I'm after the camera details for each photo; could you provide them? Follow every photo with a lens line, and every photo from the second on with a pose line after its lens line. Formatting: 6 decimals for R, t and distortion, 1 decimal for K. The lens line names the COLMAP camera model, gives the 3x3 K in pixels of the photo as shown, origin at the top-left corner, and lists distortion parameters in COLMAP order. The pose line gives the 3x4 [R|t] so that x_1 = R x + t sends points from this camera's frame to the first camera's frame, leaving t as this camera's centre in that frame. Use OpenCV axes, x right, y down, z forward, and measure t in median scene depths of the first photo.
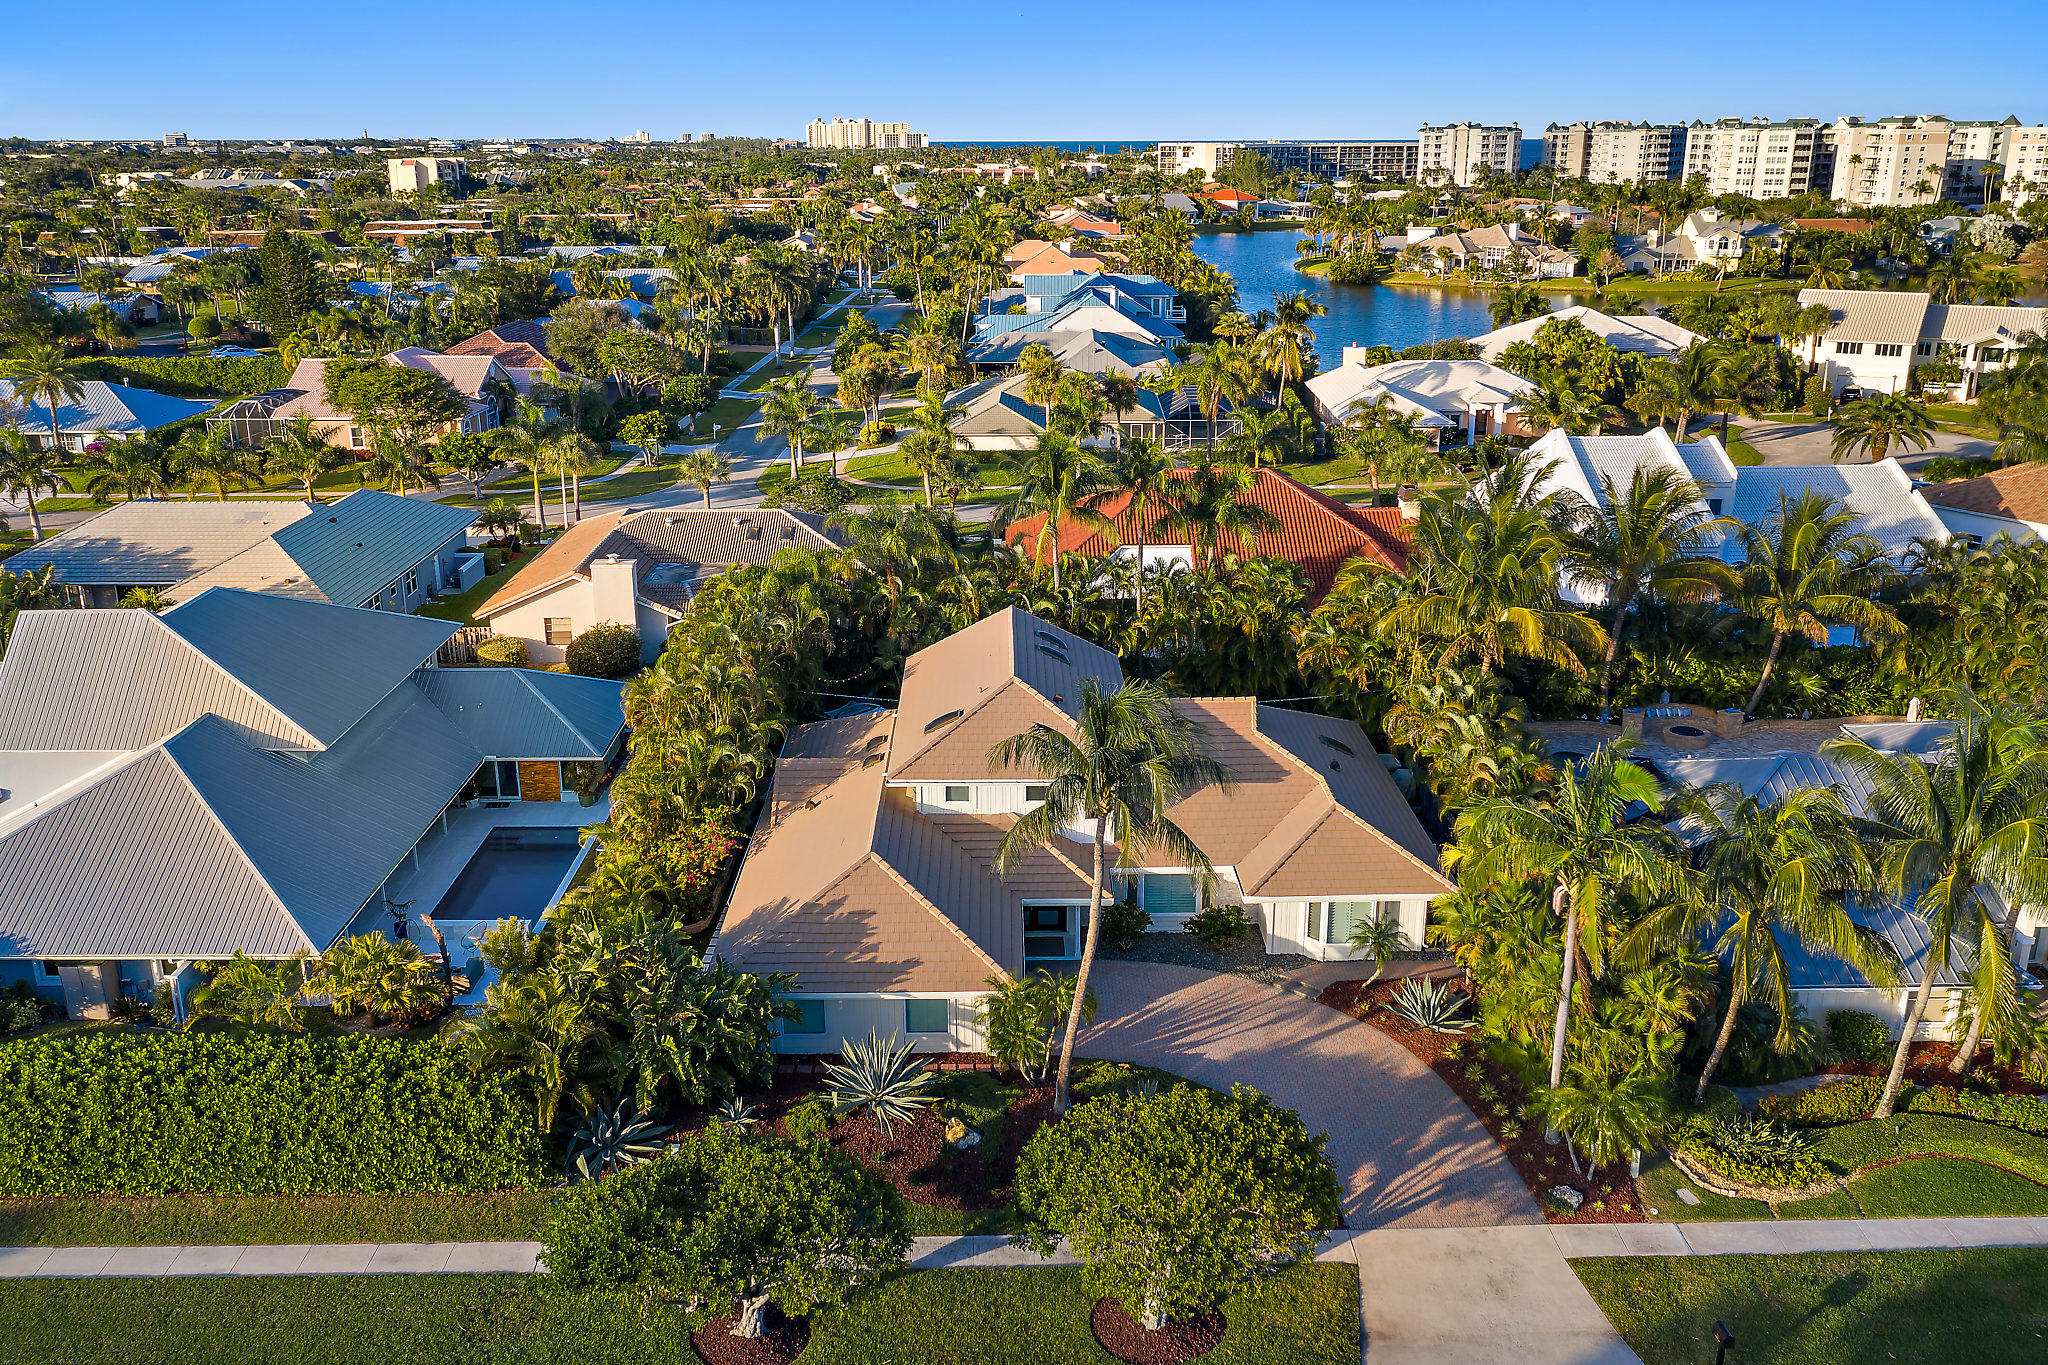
lens RADIAL K [[1679.0, 0, 1024.0], [0, 1679.0, 682.5], [0, 0, 1]] dist [-0.001263, 0.008726]
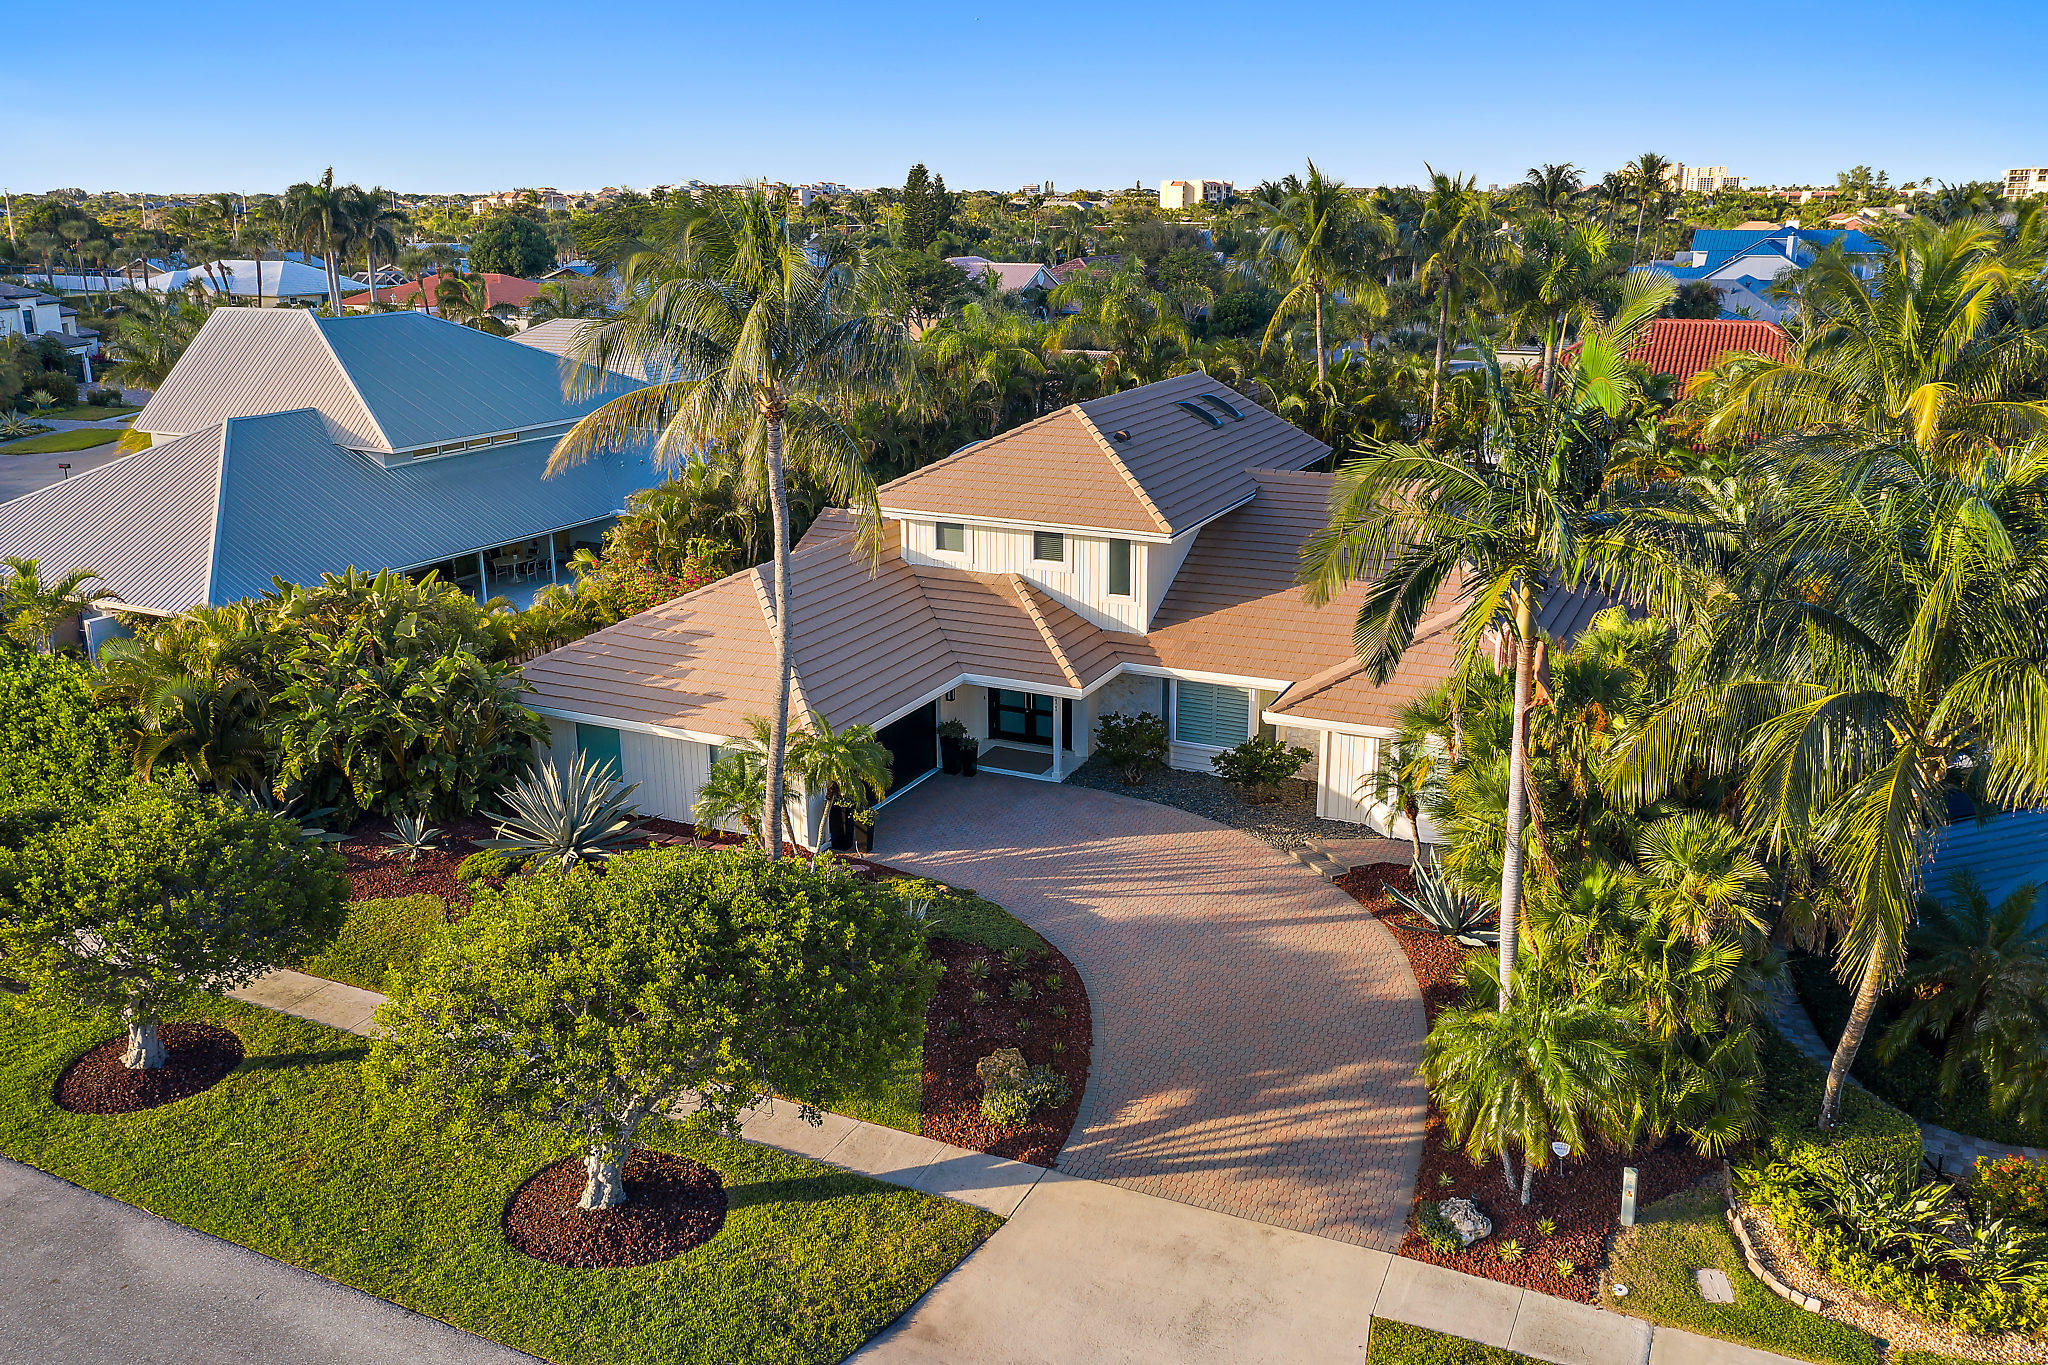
lens RADIAL K [[1641.9, 0, 1024.0], [0, 1641.9, 682.5], [0, 0, 1]] dist [0.003447, 0.006515]
pose [[0.894490, 0.124130, -0.429510, 0.315487], [-0.135710, 0.990742, 0.003700, 0.124461], [0.425993, 0.054979, 0.903055, 0.372713]]
